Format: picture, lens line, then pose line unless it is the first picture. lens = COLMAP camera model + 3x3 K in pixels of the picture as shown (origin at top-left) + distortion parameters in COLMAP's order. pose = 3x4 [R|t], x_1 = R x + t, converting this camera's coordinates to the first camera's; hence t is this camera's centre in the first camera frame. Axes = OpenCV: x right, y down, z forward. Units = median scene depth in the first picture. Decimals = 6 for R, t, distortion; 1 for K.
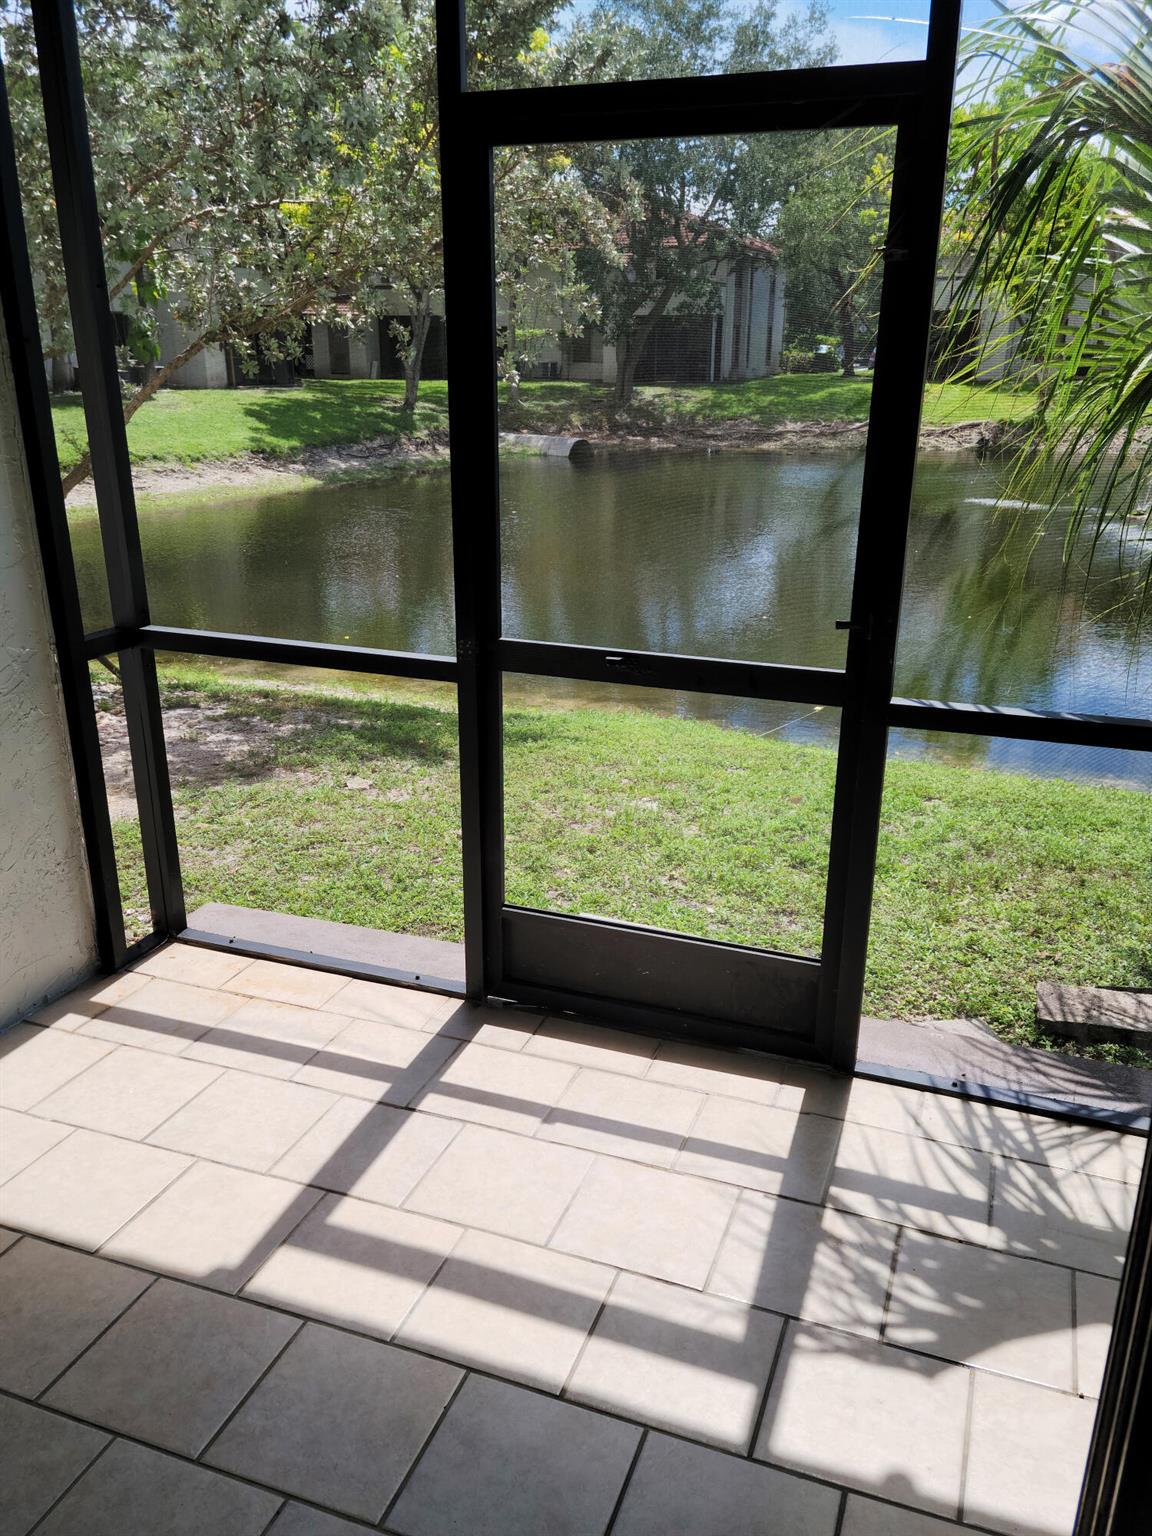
lens RADIAL K [[1210.8, 0, 570.9], [0, 1210.8, 782.4], [0, 0, 1]] dist [0.110809, -0.090673]
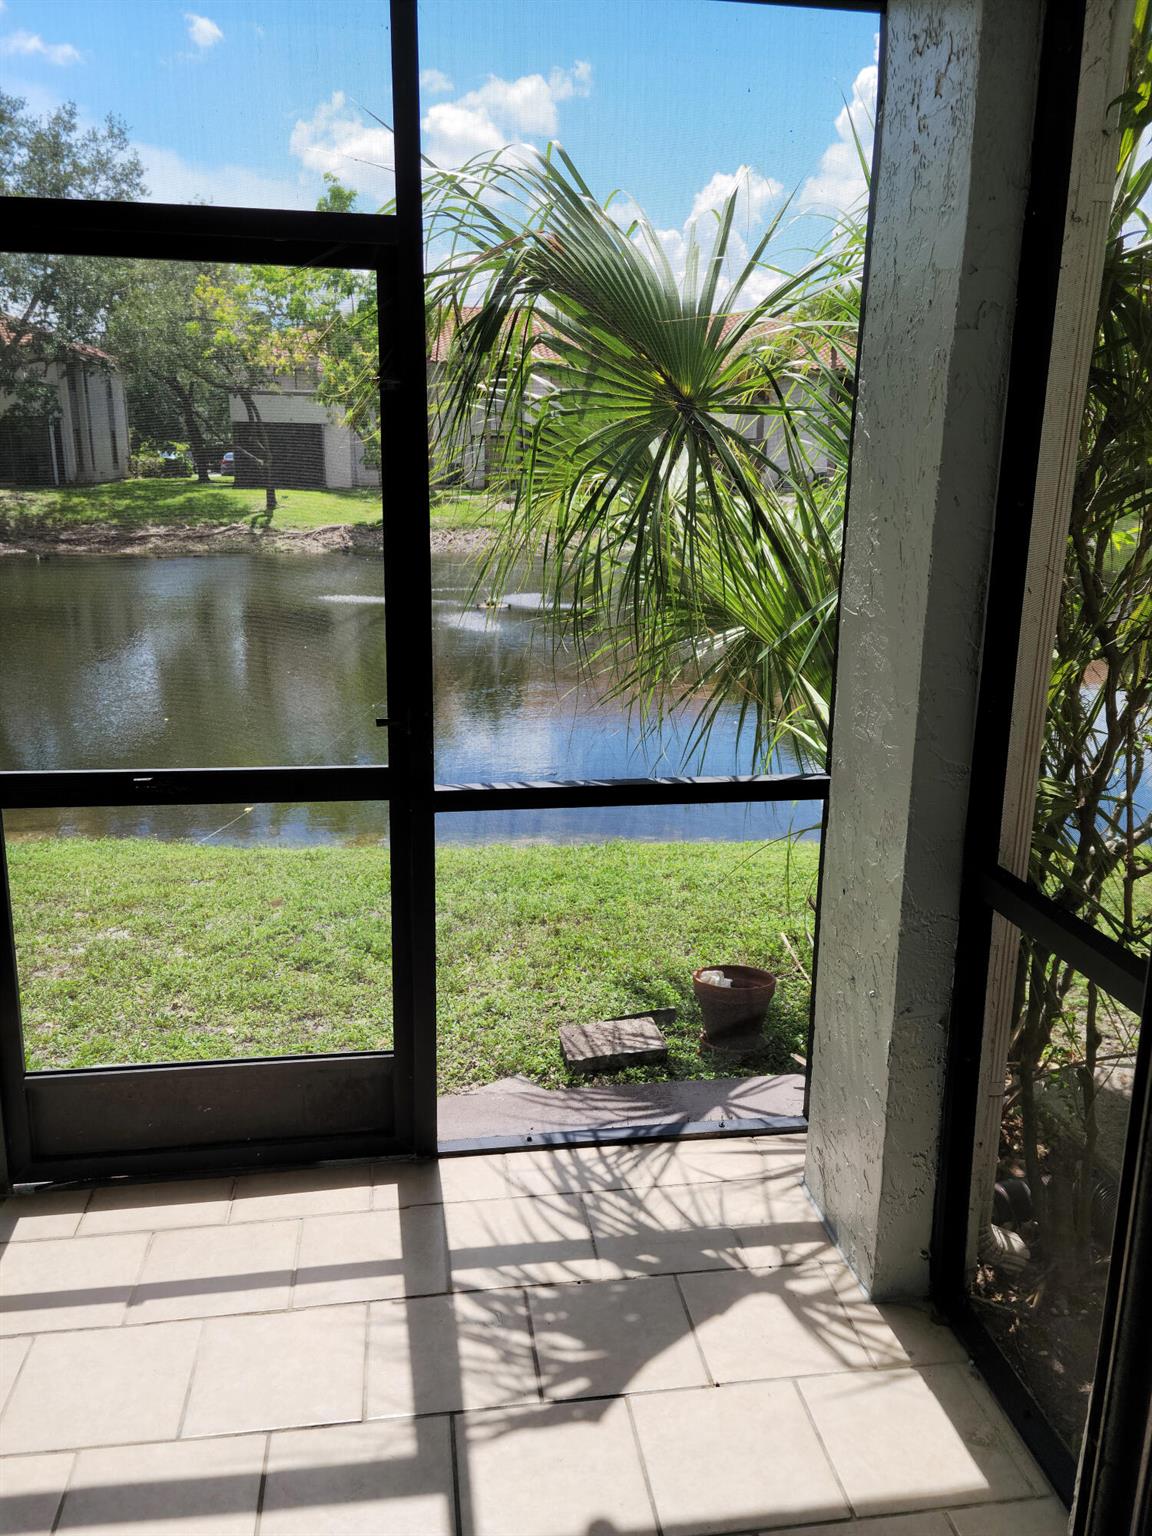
lens RADIAL K [[1210.8, 0, 570.9], [0, 1210.8, 782.4], [0, 0, 1]] dist [0.110809, -0.090673]
pose [[0.882326, -0.120470, 0.454959, -0.099973], [0.155808, 0.986943, -0.040832, -0.009869], [-0.444100, 0.106913, 0.889576, 0.012296]]
